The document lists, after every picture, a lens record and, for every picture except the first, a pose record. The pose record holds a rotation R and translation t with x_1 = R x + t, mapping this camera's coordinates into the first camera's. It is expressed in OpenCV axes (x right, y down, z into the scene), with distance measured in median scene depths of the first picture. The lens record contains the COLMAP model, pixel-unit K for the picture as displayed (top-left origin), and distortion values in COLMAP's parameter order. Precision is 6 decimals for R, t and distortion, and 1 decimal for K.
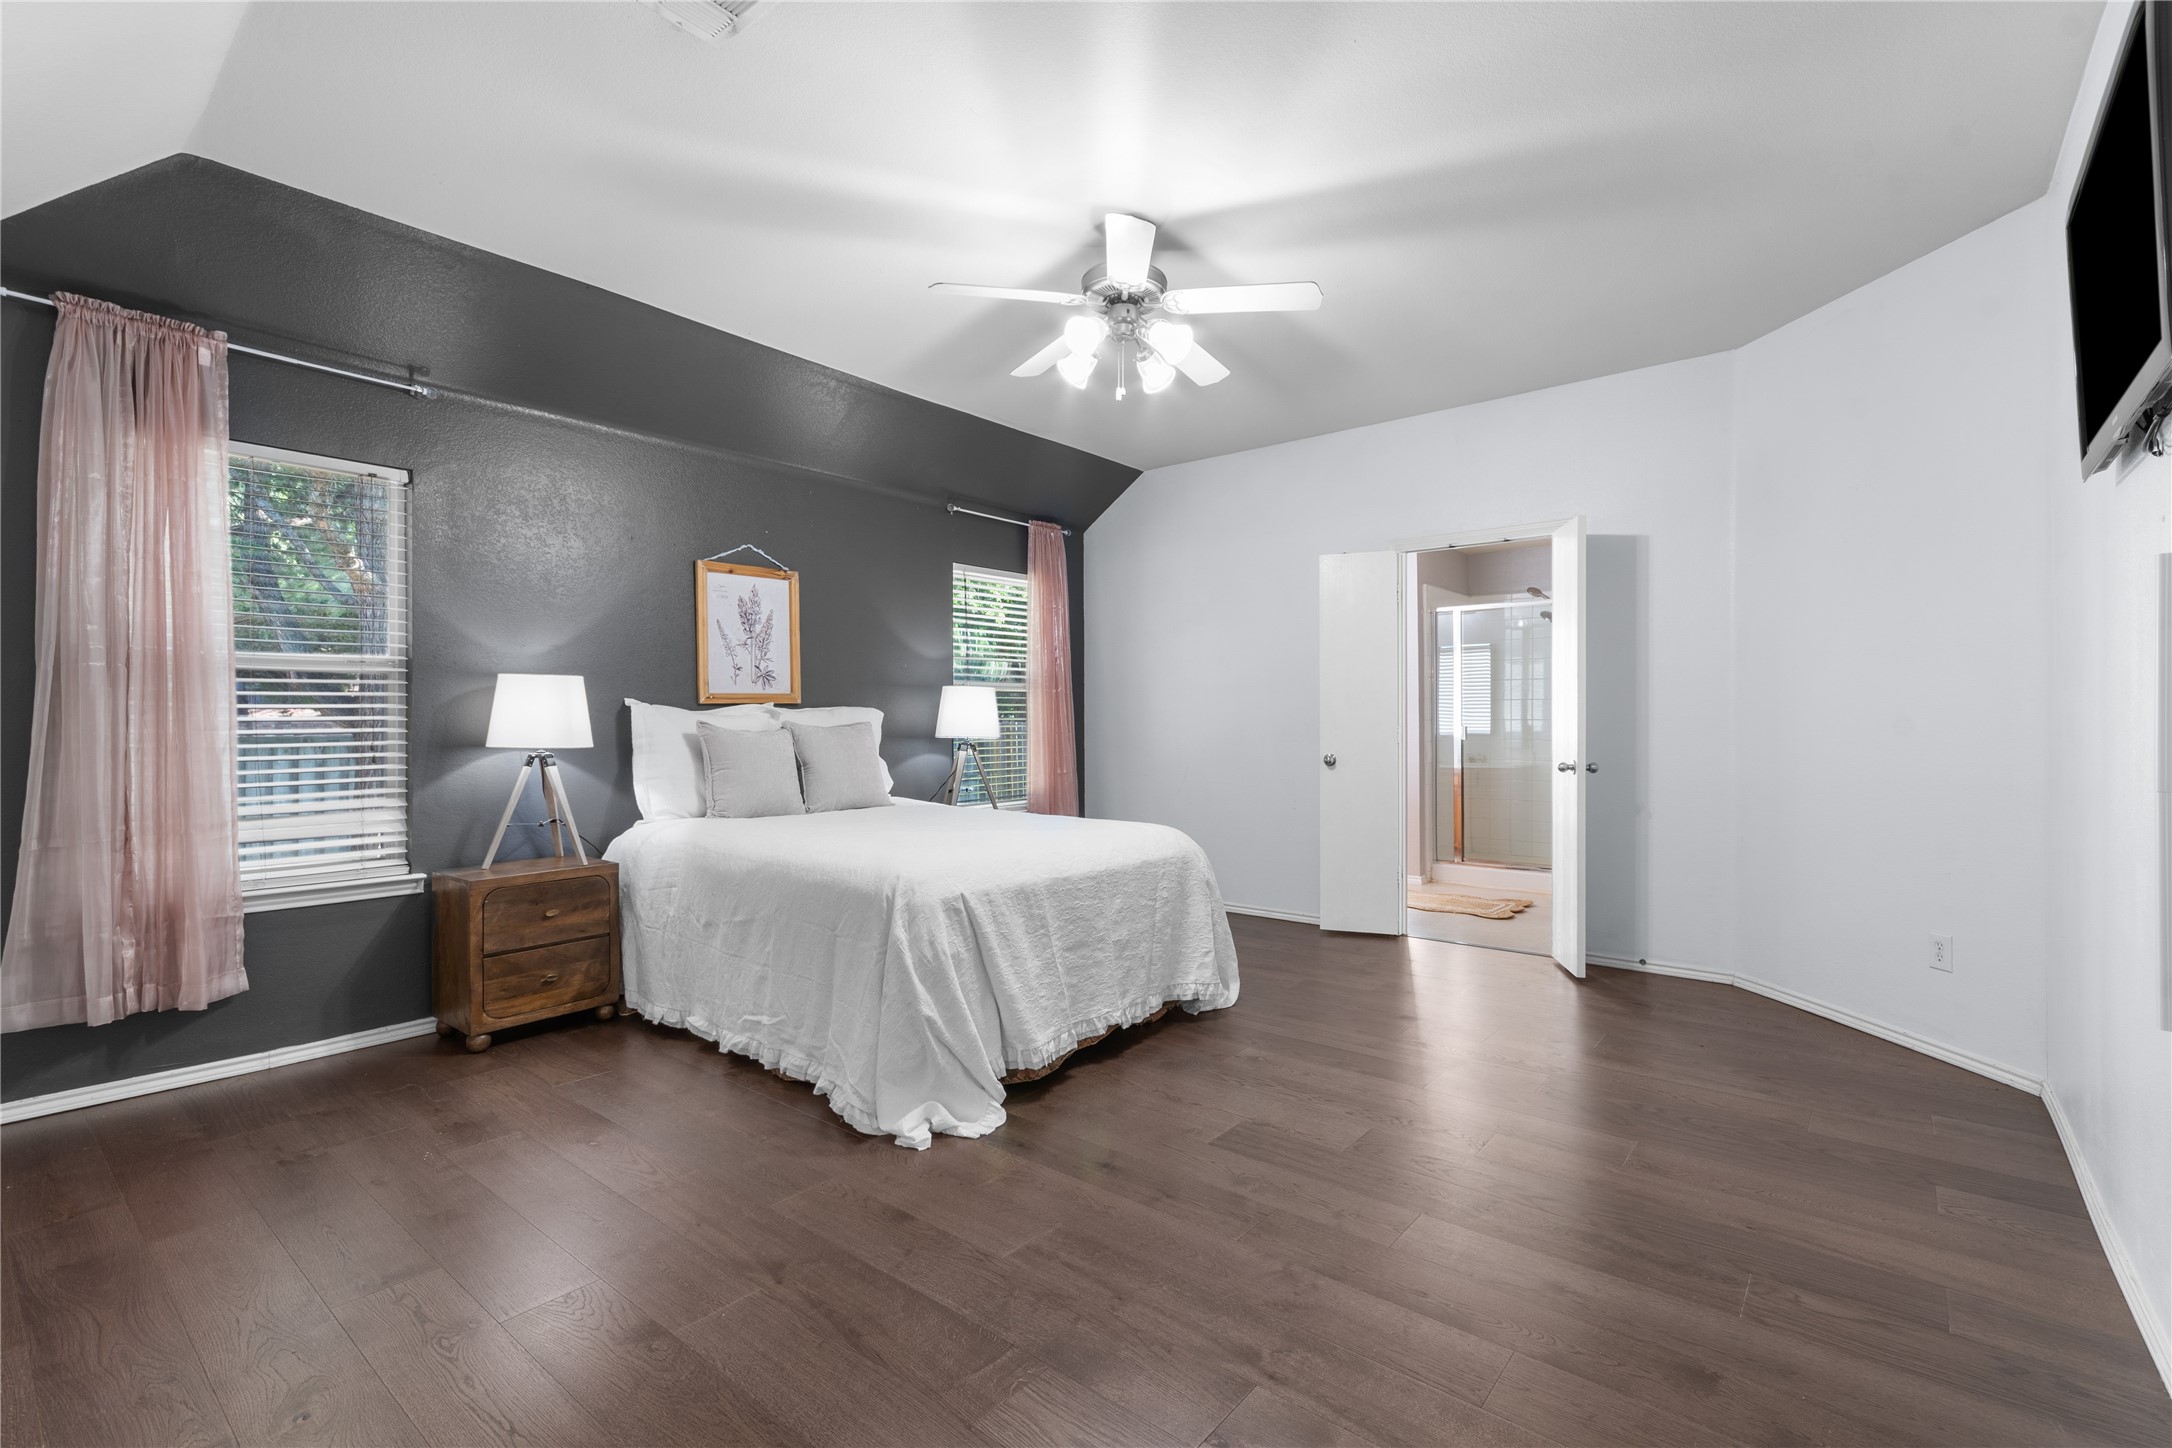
lens RADIAL K [[955.3, 0, 1077.5], [0, 955.3, 730.8], [0, 0, 1]] dist [0.005054, 0.001276]
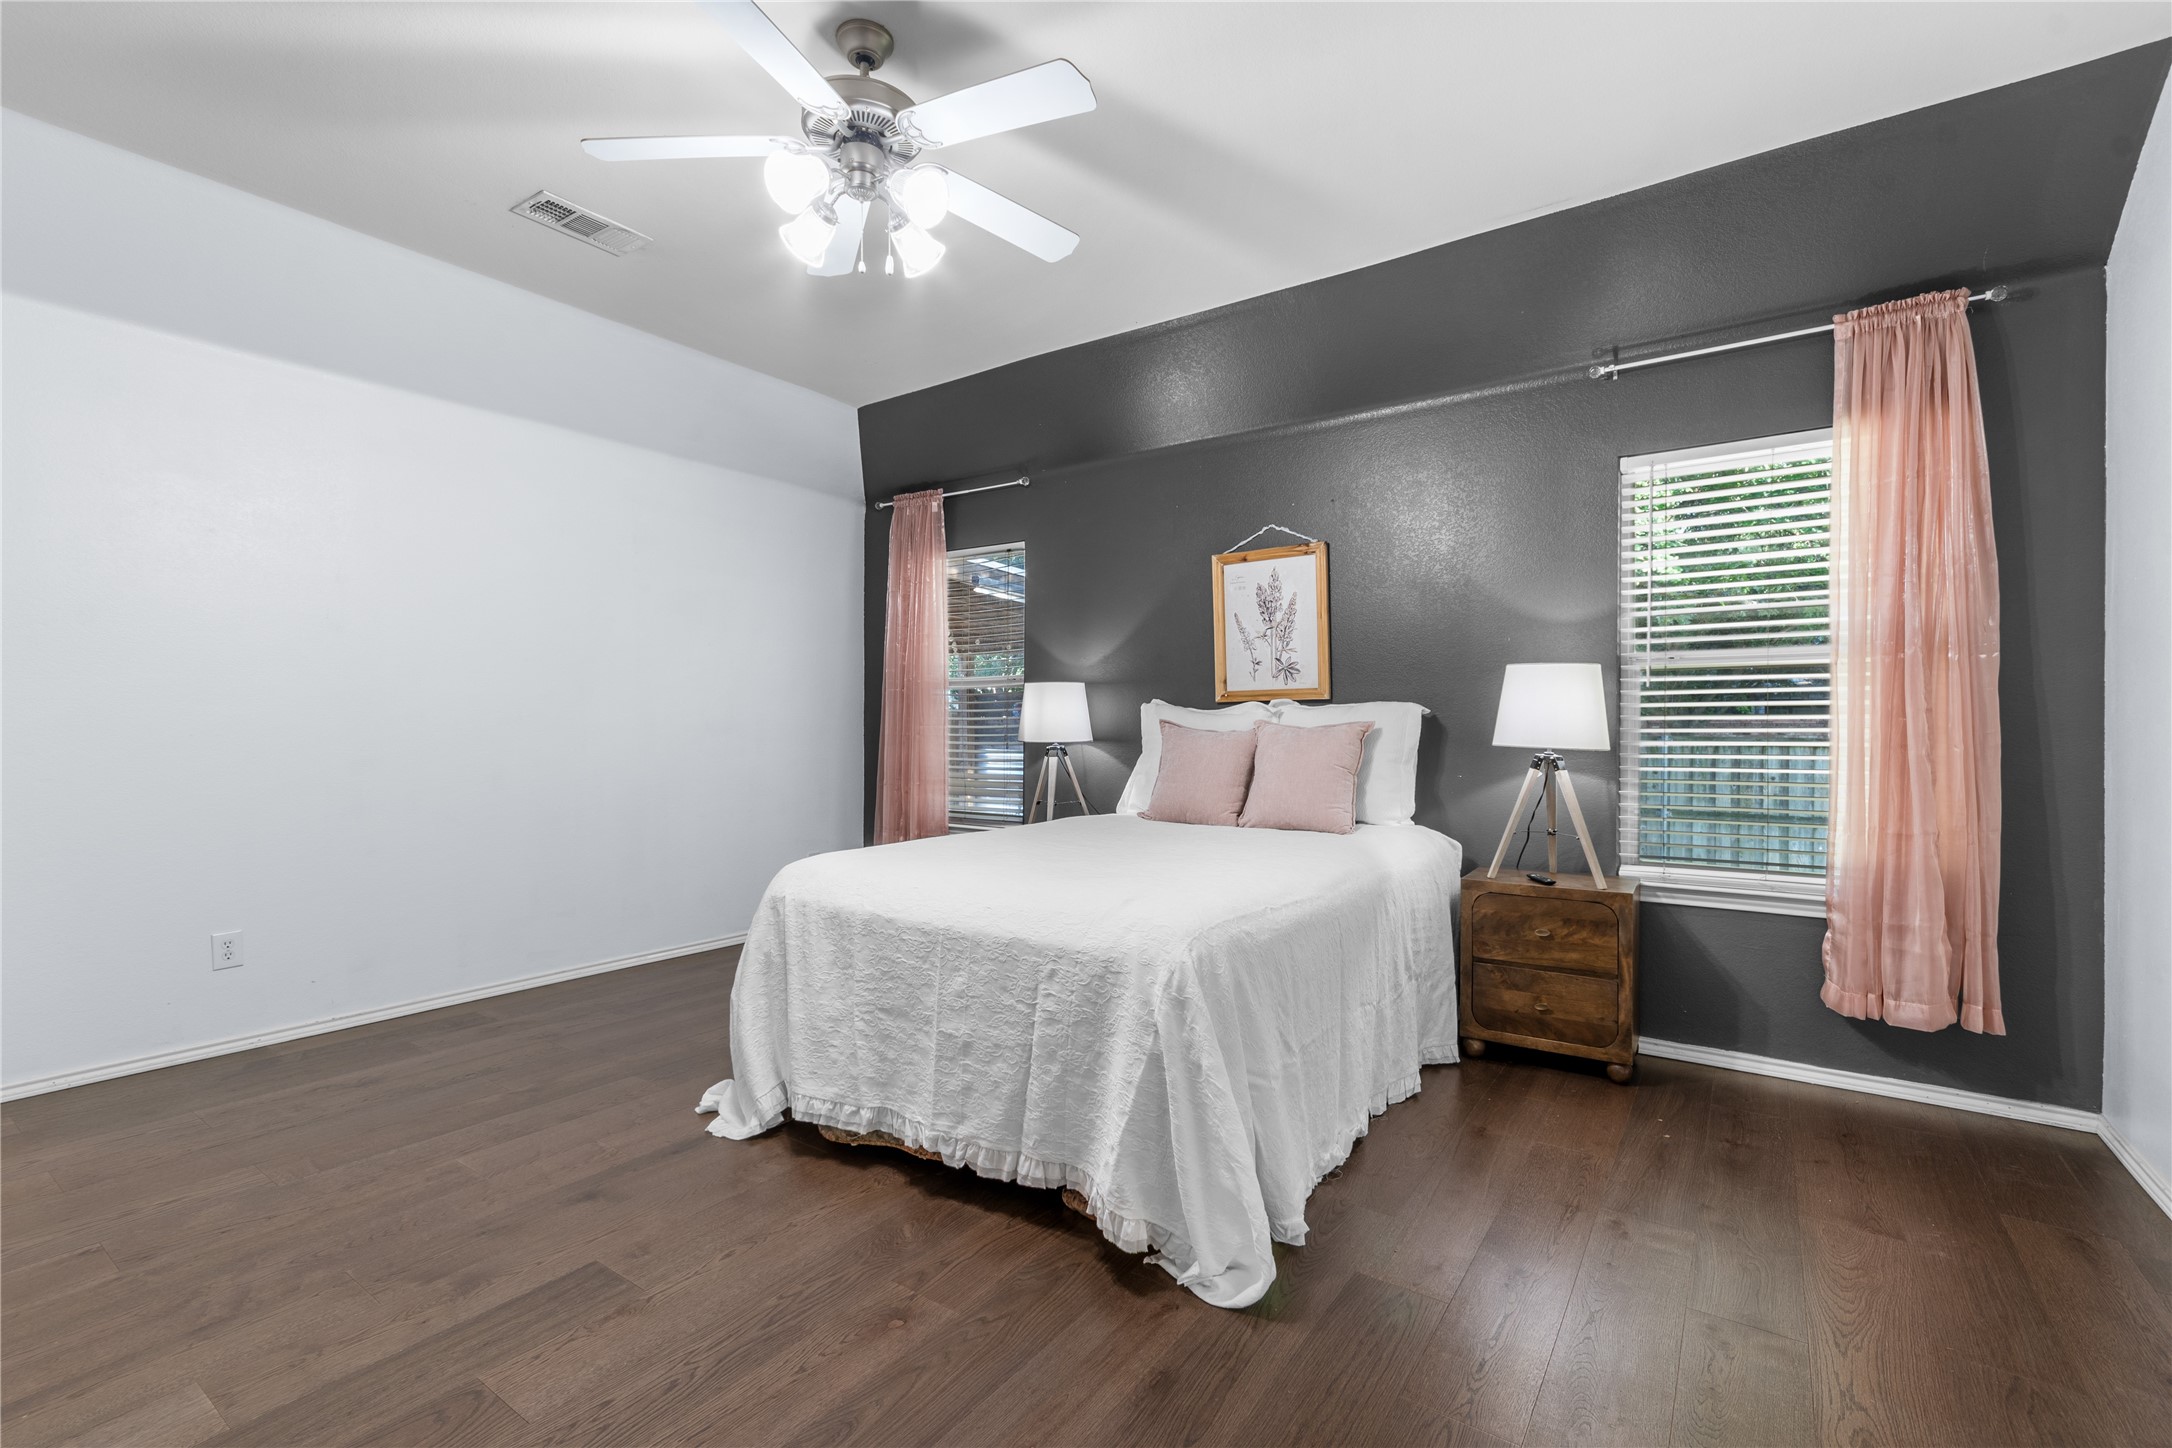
lens RADIAL K [[955.3, 0, 1081.7], [0, 955.3, 720.3], [0, 0, 1]] dist [0.005054, 0.001276]
pose [[0.087833, -0.000127, -0.996135, 0.551192], [-0.012172, 0.999925, -0.001201, -0.007324], [0.996061, 0.012230, 0.087825, 0.763022]]
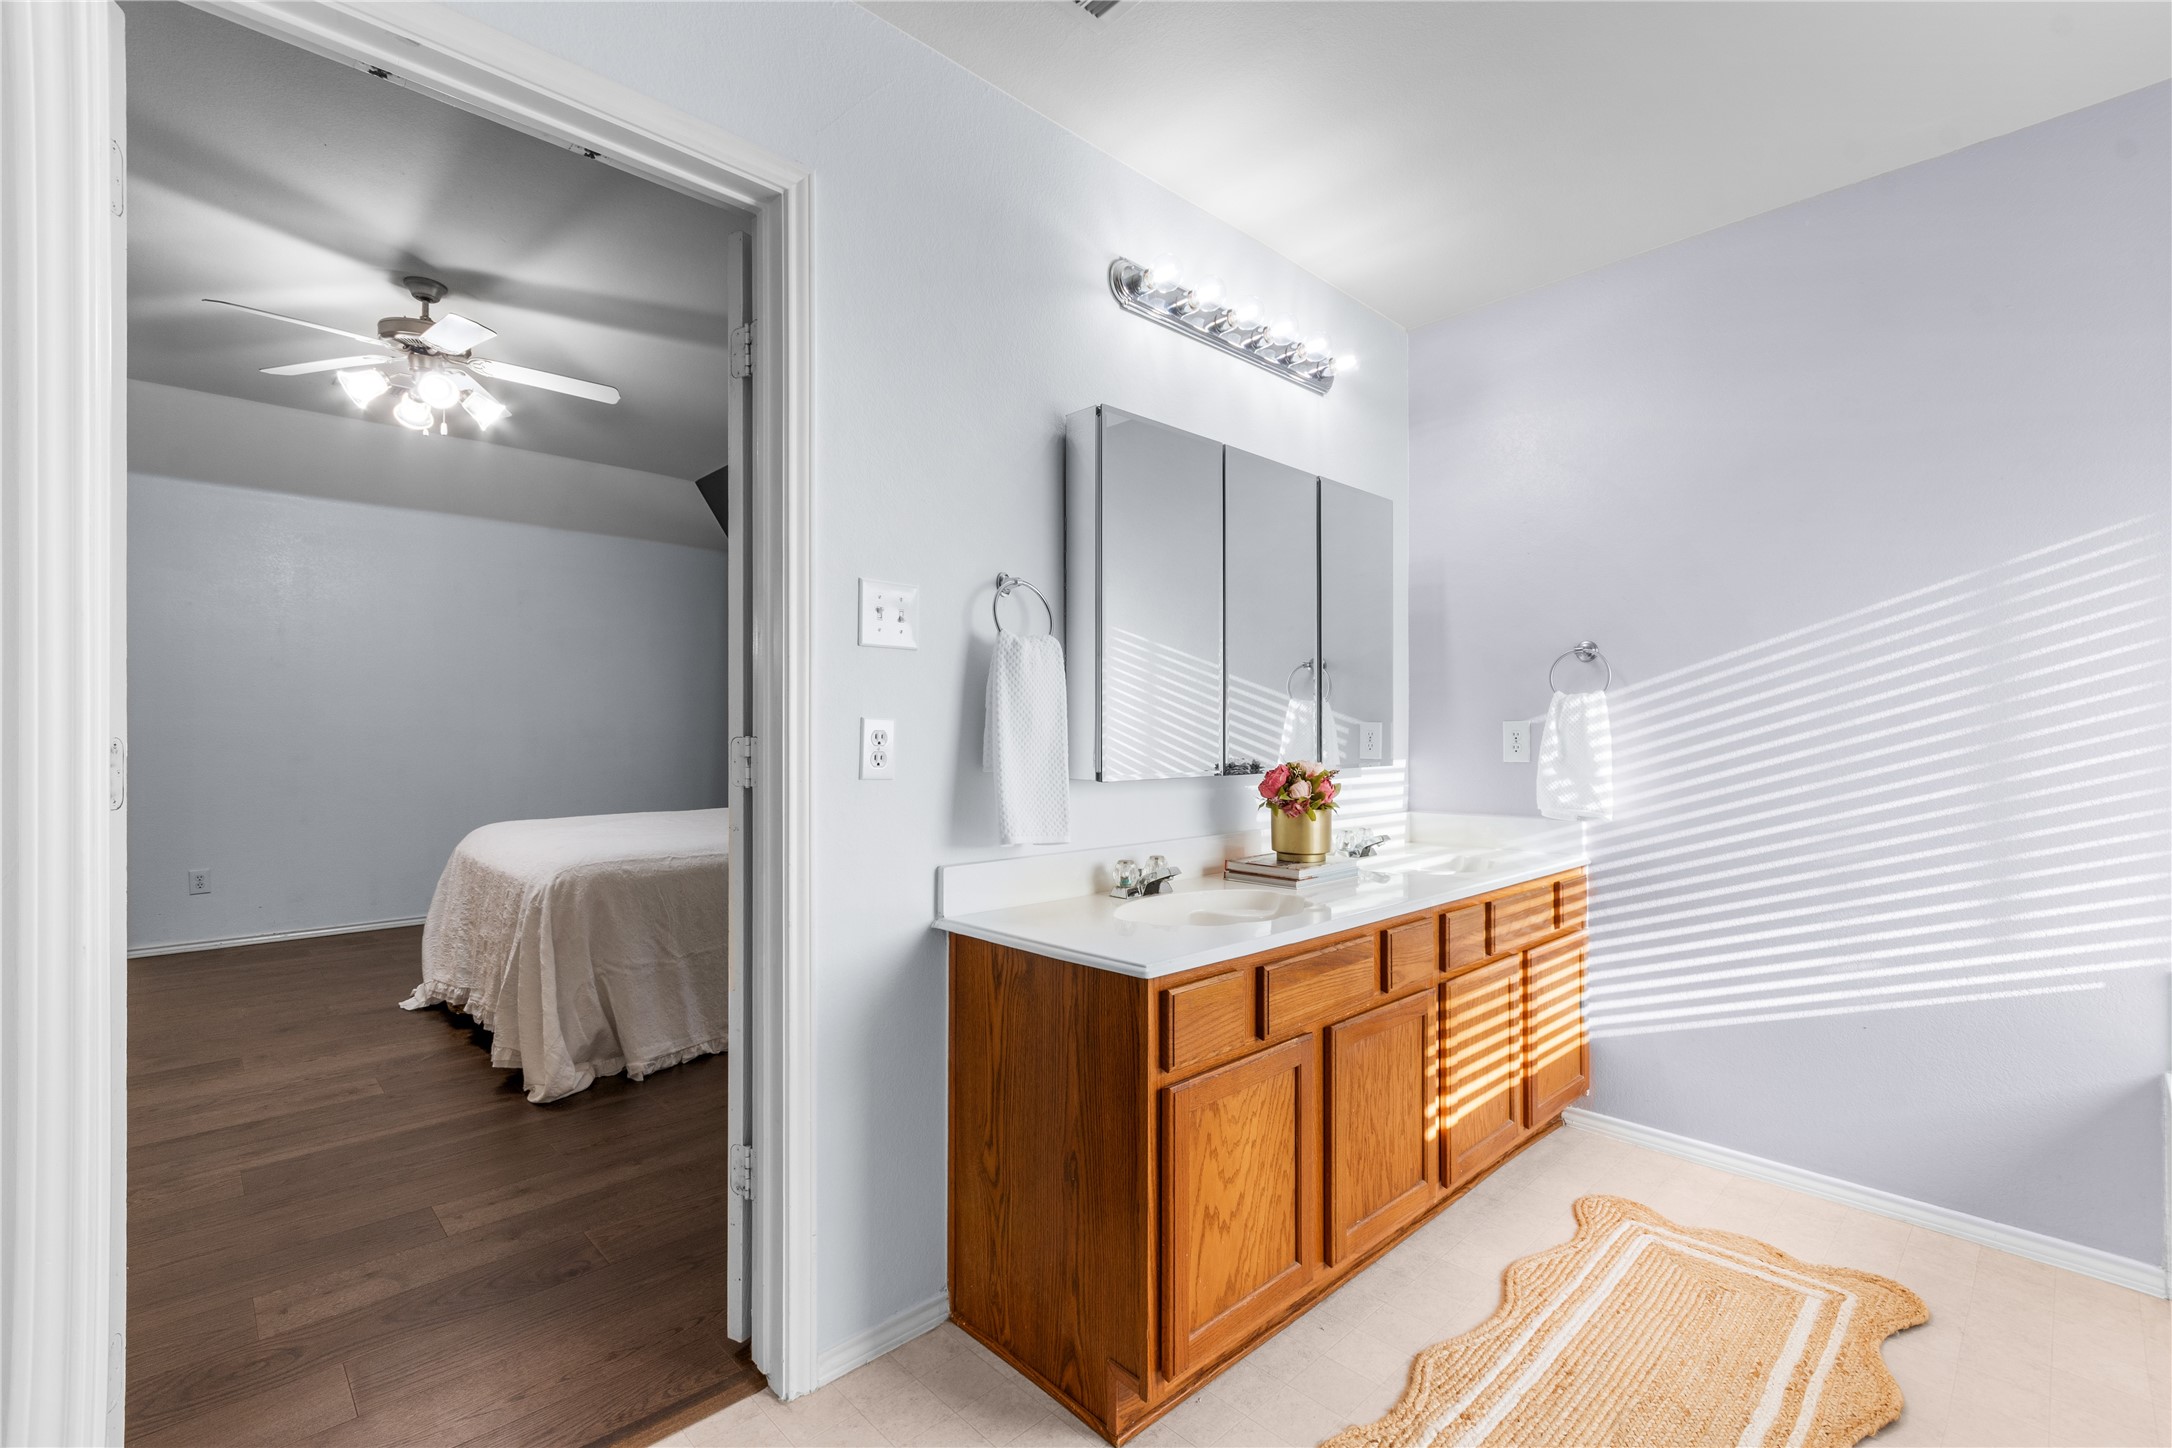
lens RADIAL K [[955.3, 0, 1079.0], [0, 955.3, 715.6], [0, 0, 1]] dist [0.005054, 0.001276]
pose [[-0.112752, -0.009194, -0.993581, 0.754338], [-0.007139, 0.999939, -0.008443, -0.015046], [0.993598, 0.006141, -0.112811, 1.312801]]
